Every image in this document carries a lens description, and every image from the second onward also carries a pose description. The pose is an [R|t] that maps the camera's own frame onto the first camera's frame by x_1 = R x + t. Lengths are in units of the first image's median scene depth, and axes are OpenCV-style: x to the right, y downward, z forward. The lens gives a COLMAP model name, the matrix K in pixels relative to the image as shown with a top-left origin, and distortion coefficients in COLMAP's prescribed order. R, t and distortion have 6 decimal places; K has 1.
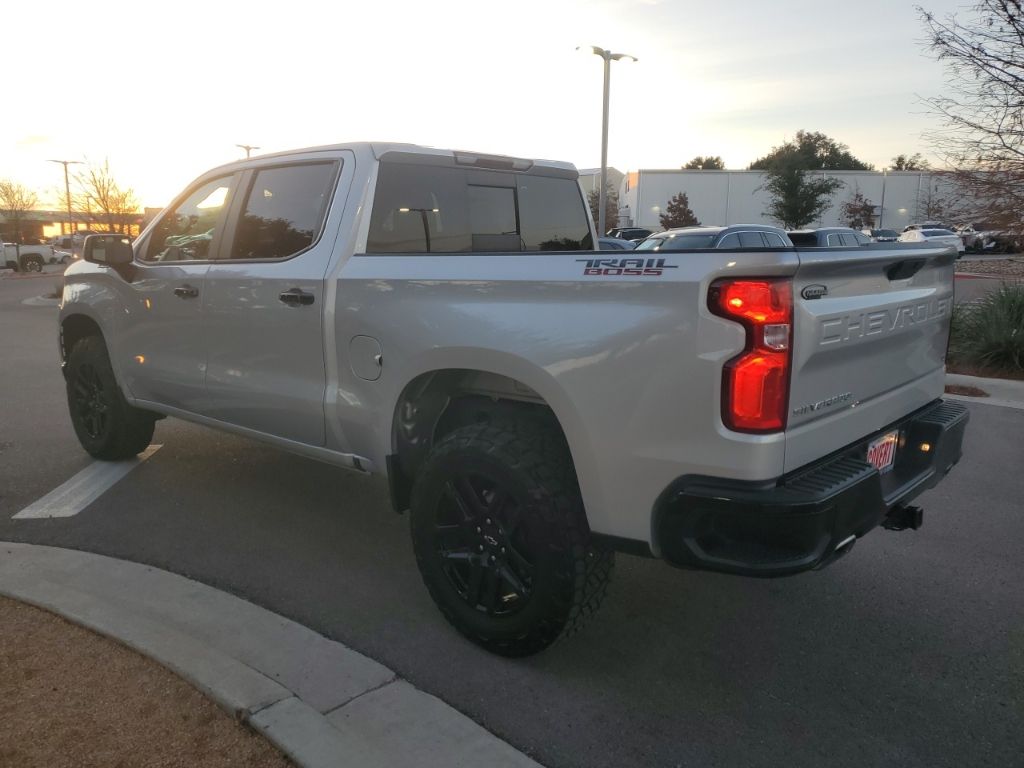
lens RADIAL K [[796.2, 0, 513.6], [0, 796.2, 375.8], [0, 0, 1]] dist [0.033777, -0.000369]
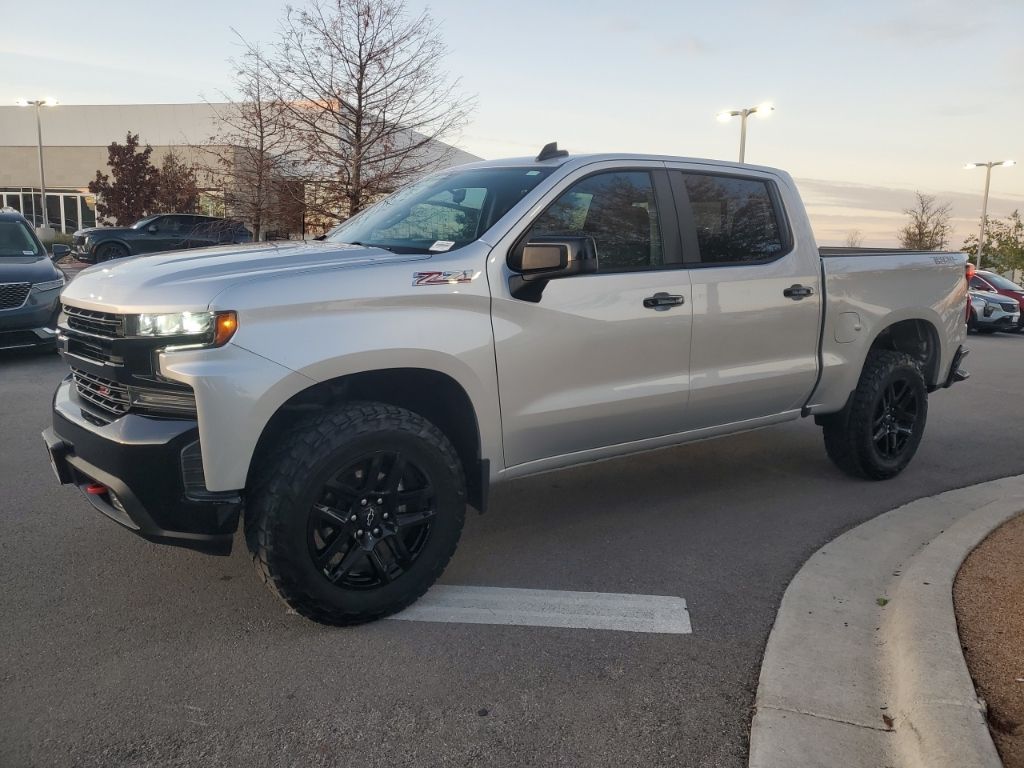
lens RADIAL K [[796.2, 0, 513.6], [0, 796.2, 375.8], [0, 0, 1]] dist [0.033777, -0.000369]
pose [[0.193190, -0.162569, 0.967600, -1.082616], [0.141980, 0.980430, 0.136377, -0.139025], [-0.970834, 0.111033, 0.212491, 0.809901]]
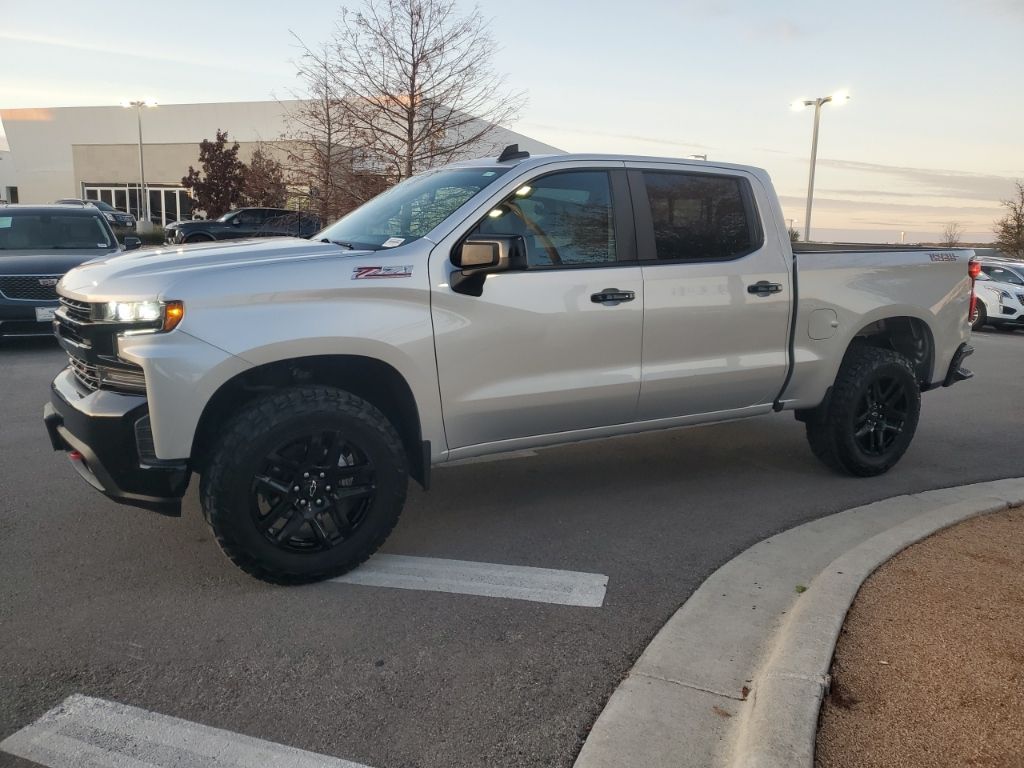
lens RADIAL K [[793.1, 0, 512.0], [0, 793.1, 384.0], [0, 0, 1]] dist [0.036905, -0.003600]
pose [[0.298955, -0.176391, 0.937823, -1.096172], [0.135828, 0.980627, 0.141143, -0.124894], [-0.944551, 0.085187, 0.317122, 0.680646]]
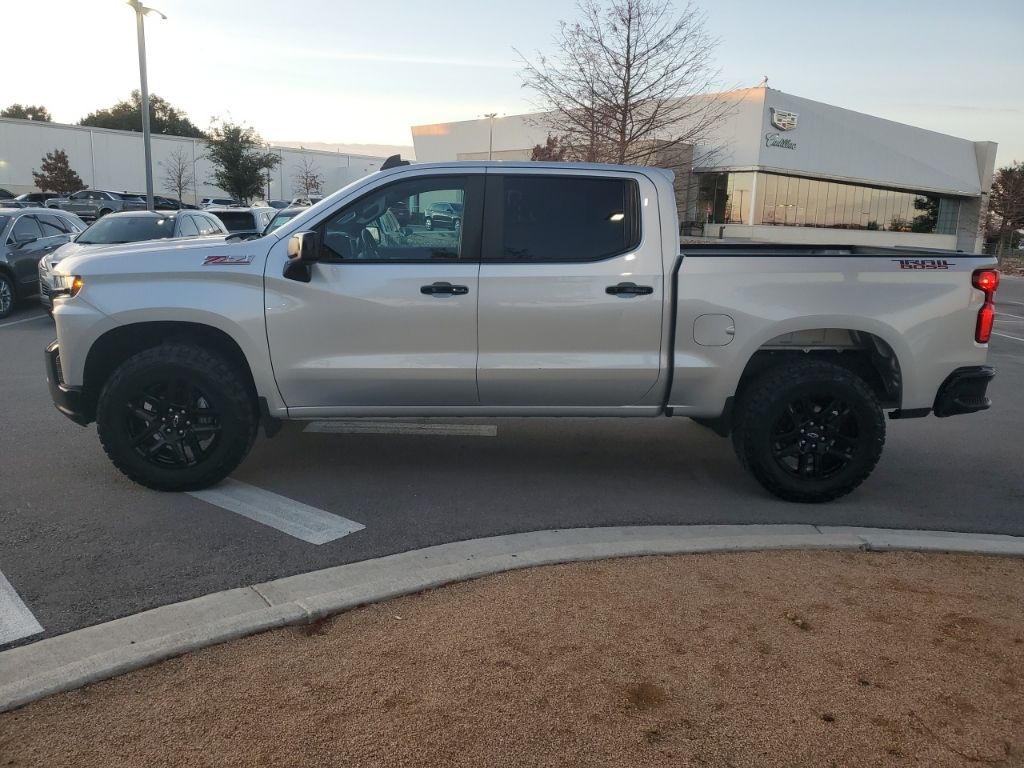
lens RADIAL K [[794.5, 0, 506.1], [0, 794.5, 385.8], [0, 0, 1]] dist [0.028192, -0.005138]
pose [[0.700981, -0.131430, 0.700965, -0.900269], [0.092860, 0.991325, 0.093010, -0.056368], [-0.707109, -0.000107, 0.707105, 0.170618]]
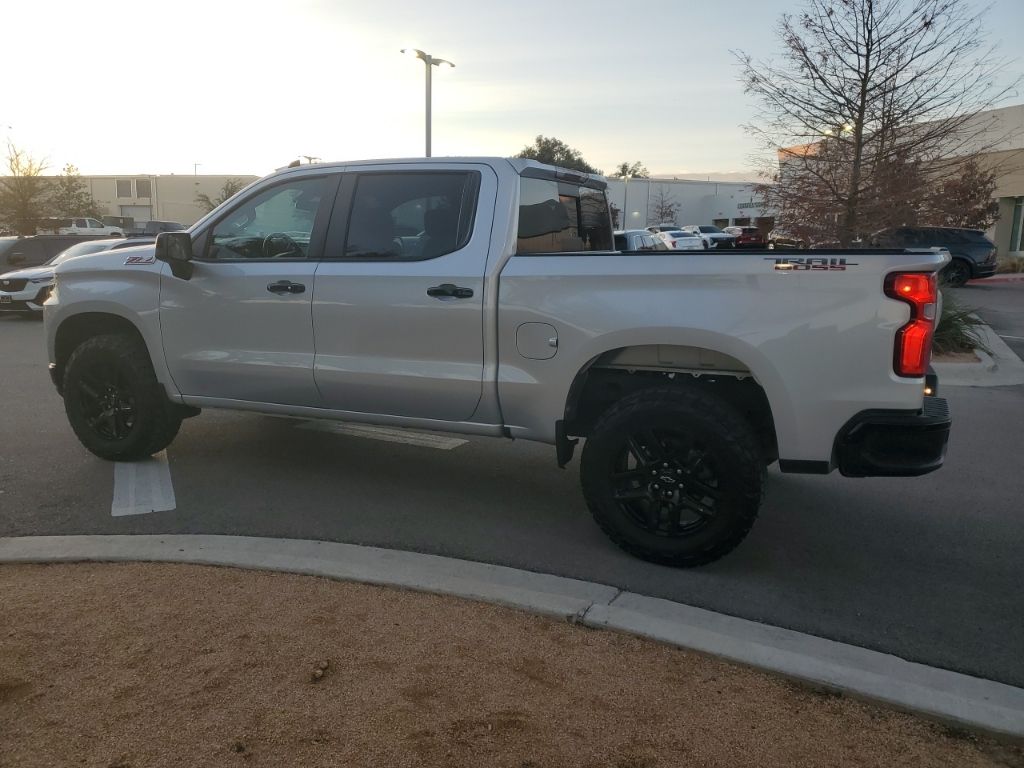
lens RADIAL K [[794.5, 0, 506.1], [0, 794.5, 385.8], [0, 0, 1]] dist [0.028192, -0.005138]
pose [[0.952501, -0.046183, 0.301012, -0.372010], [0.040895, 0.998879, 0.023847, 0.009137], [-0.301776, -0.010404, 0.953322, -0.076198]]
